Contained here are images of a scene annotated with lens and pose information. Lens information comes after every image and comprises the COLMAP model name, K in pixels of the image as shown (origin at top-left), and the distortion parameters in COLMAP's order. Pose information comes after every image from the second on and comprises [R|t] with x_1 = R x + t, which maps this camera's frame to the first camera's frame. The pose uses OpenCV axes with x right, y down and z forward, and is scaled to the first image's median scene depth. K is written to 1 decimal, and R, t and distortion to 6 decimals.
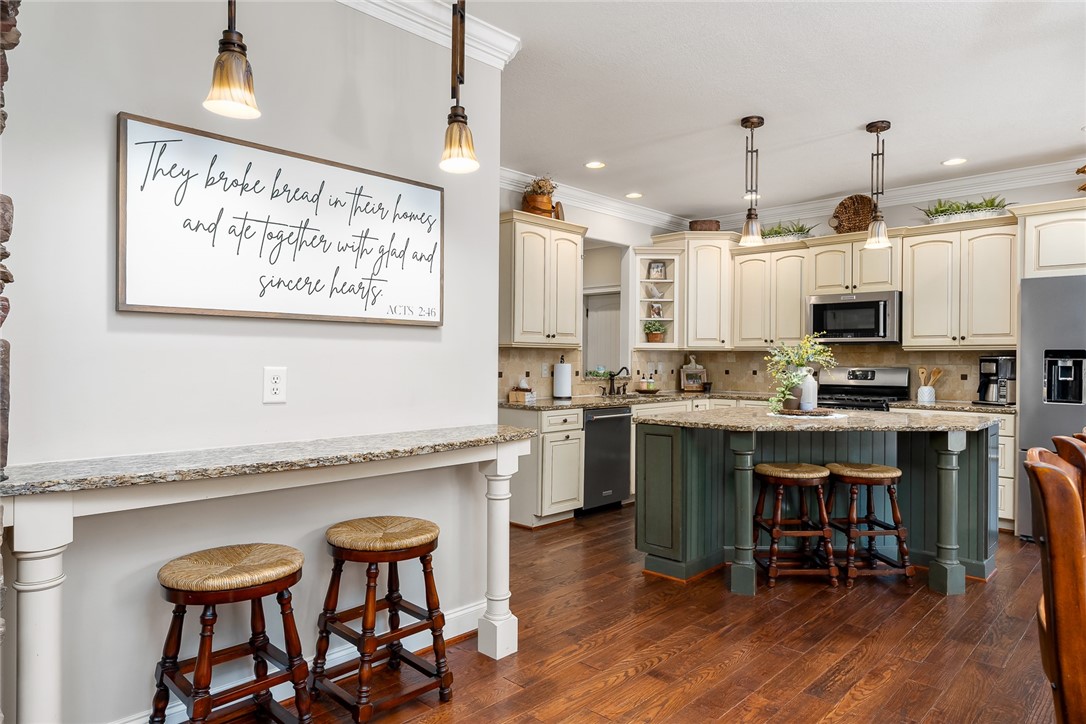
lens RADIAL K [[666.7, 0, 544.3], [0, 666.7, 361.5], [0, 0, 1]] dist [0.002401, -0.001030]
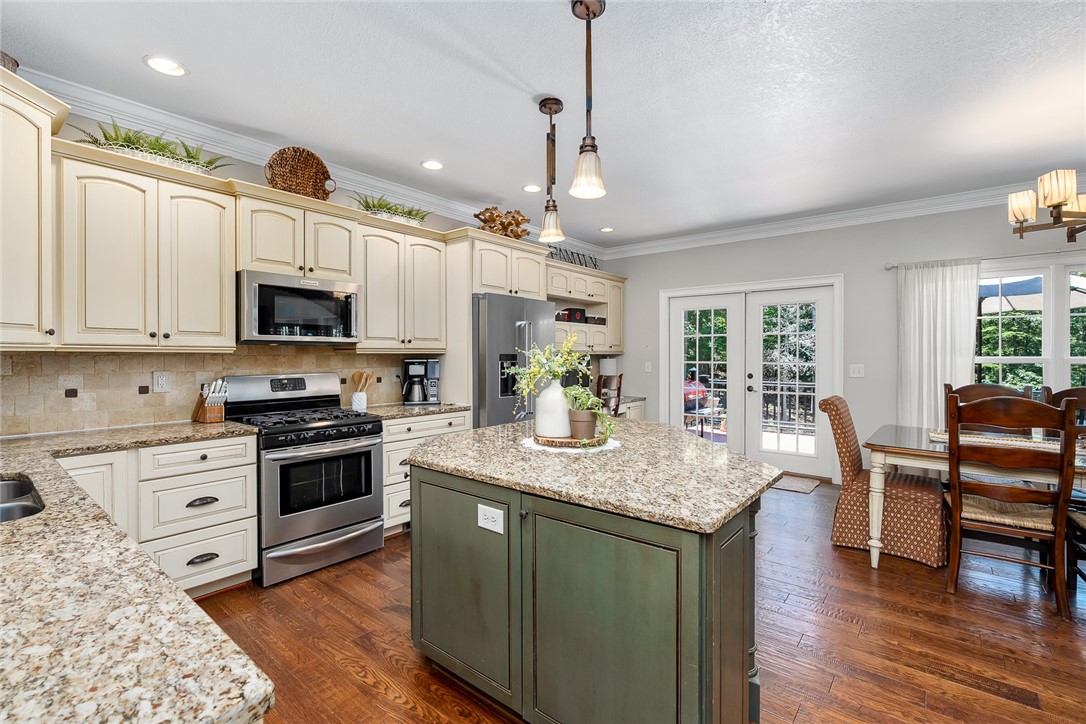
lens RADIAL K [[493.2, 0, 545.4], [0, 493.2, 355.5], [0, 0, 1]] dist [-0.003498, 0.001569]
pose [[-0.082307, -0.007686, 0.996577, -0.148447], [0.004132, 0.999959, 0.008054, -0.021264], [-0.996598, 0.004781, -0.082272, 0.963154]]
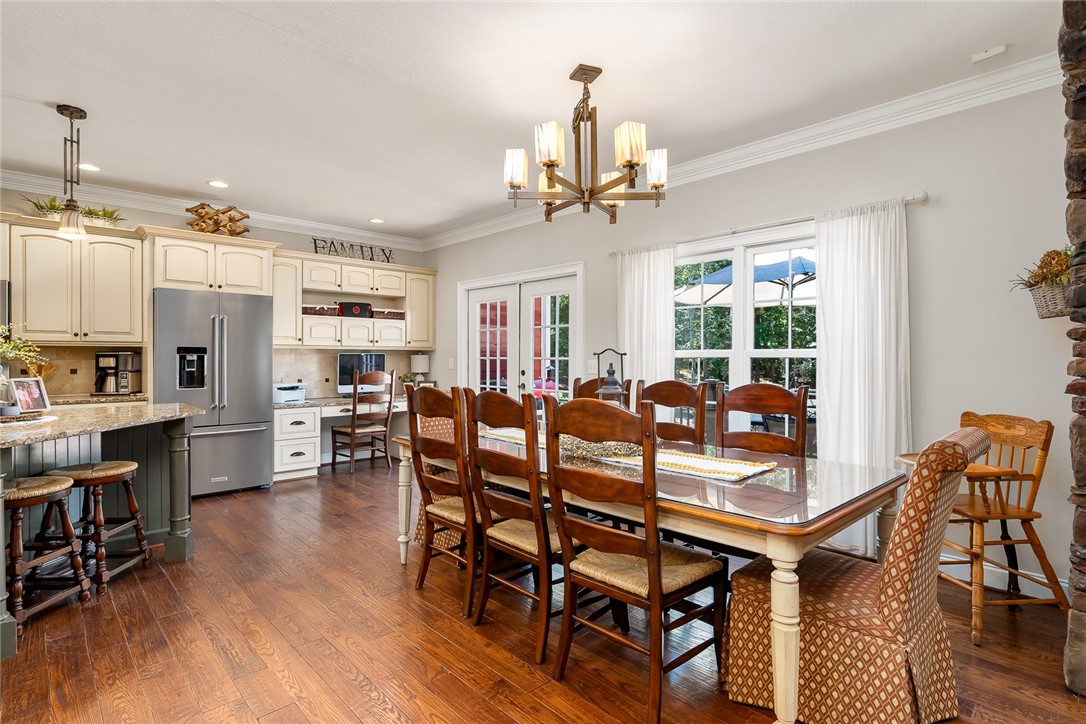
lens RADIAL K [[539.7, 0, 543.9], [0, 539.7, 358.8], [0, 0, 1]] dist [-0.008331, 0.003963]
pose [[0.044589, -0.008886, 0.998966, -0.220297], [0.003700, 0.999955, 0.008730, -0.001568], [-0.998999, 0.003307, 0.044620, 0.261016]]
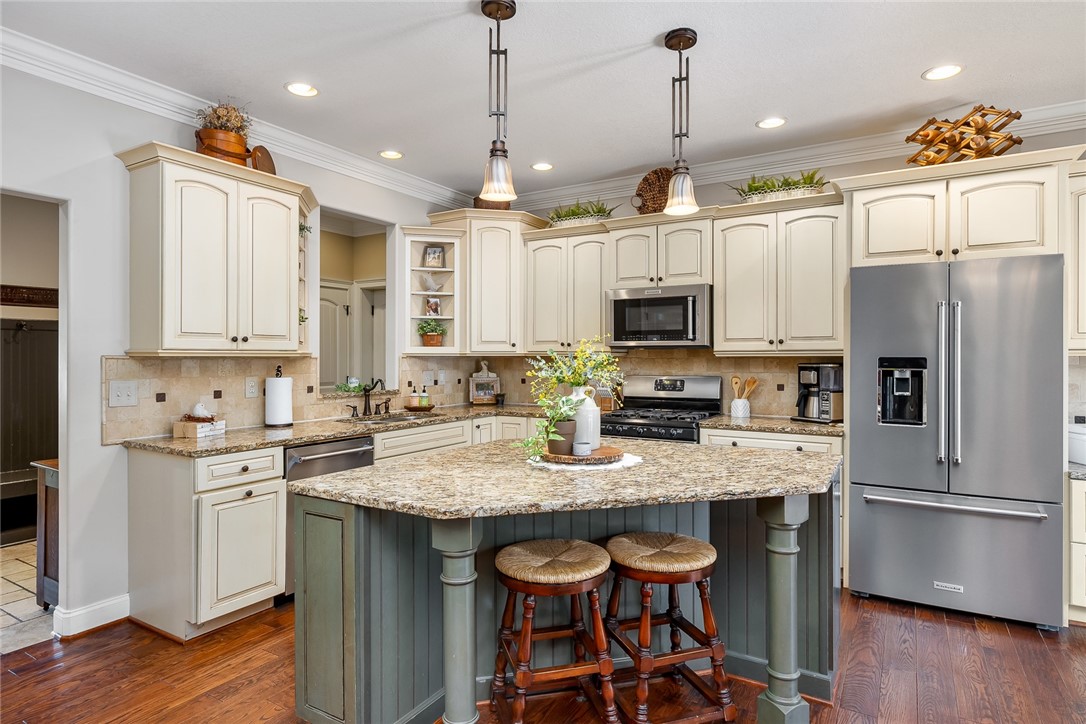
lens RADIAL K [[604.7, 0, 545.7], [0, 604.7, 356.4], [0, 0, 1]] dist [-0.001745, 0.002932]
pose [[0.975015, -0.006352, 0.222046, 0.199594], [0.007312, 0.999967, -0.003500, -0.018519], [-0.222017, 0.005036, 0.975030, 0.377496]]
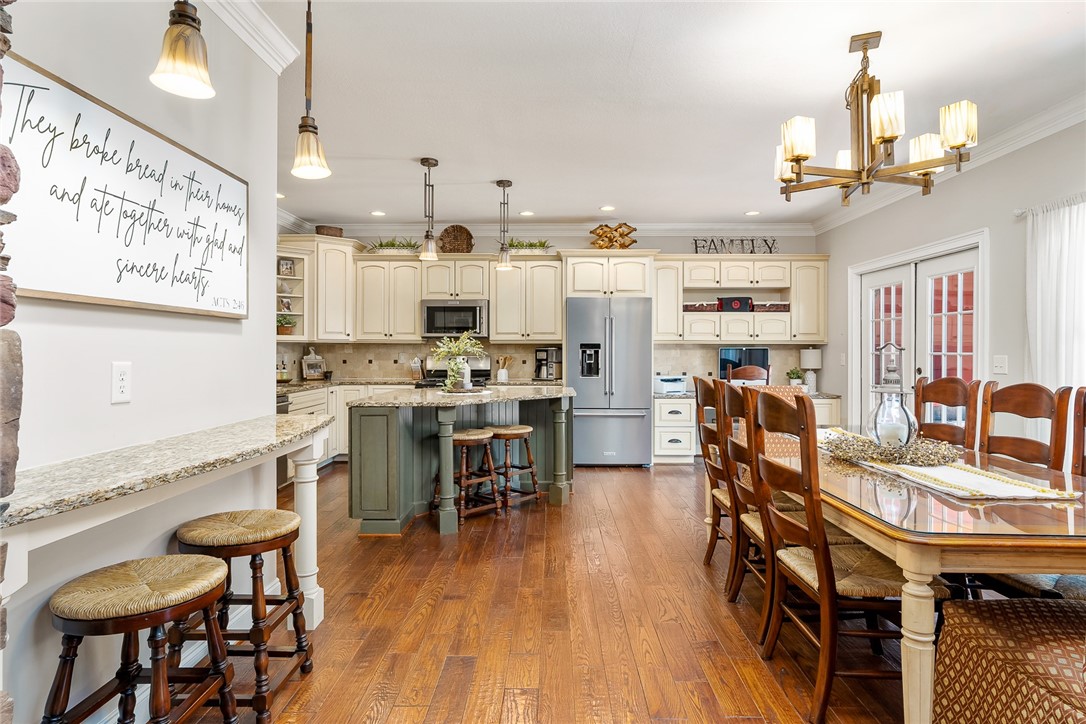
lens RADIAL K [[604.7, 0, 546.2], [0, 604.7, 349.6], [0, 0, 1]] dist [-0.001745, 0.002932]
pose [[0.729575, -0.003793, 0.683890, -0.274115], [0.006291, 0.999980, -0.001165, -0.001916], [-0.683872, 0.005152, 0.729584, 0.015203]]
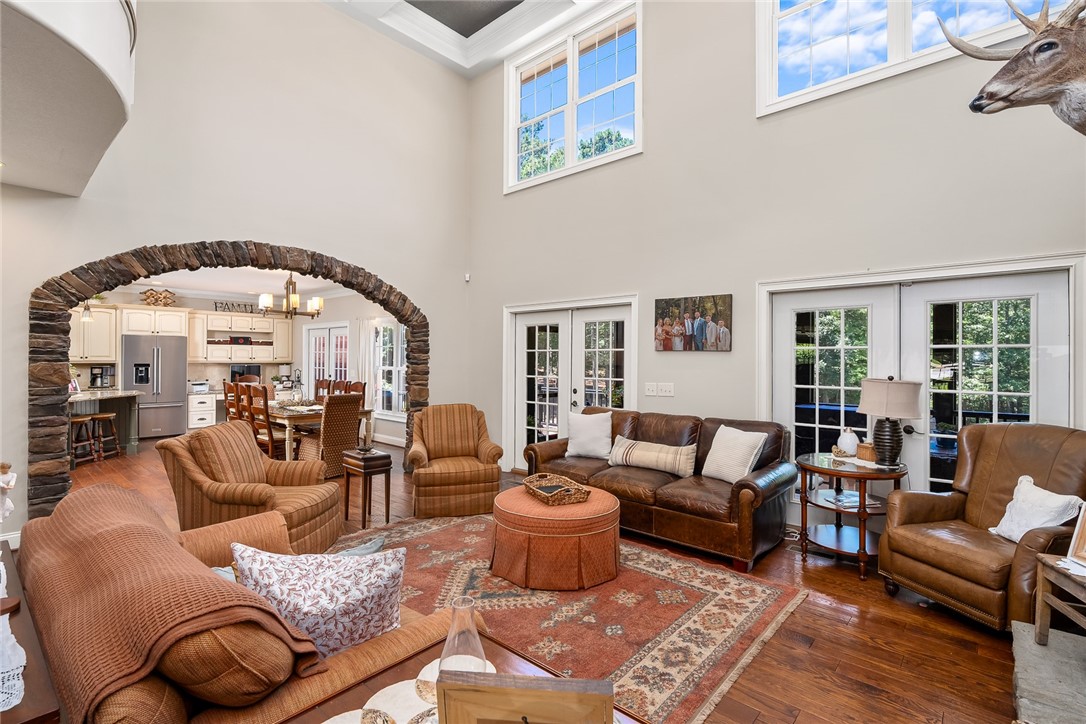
lens RADIAL K [[493.2, 0, 538.0], [0, 493.2, 357.8], [0, 0, 1]] dist [-0.003498, 0.001569]
pose [[-0.034013, -0.004518, 0.999411, -1.143134], [-0.001487, 0.999989, 0.004470, -0.048975], [-0.999420, -0.001334, -0.034020, -0.459721]]
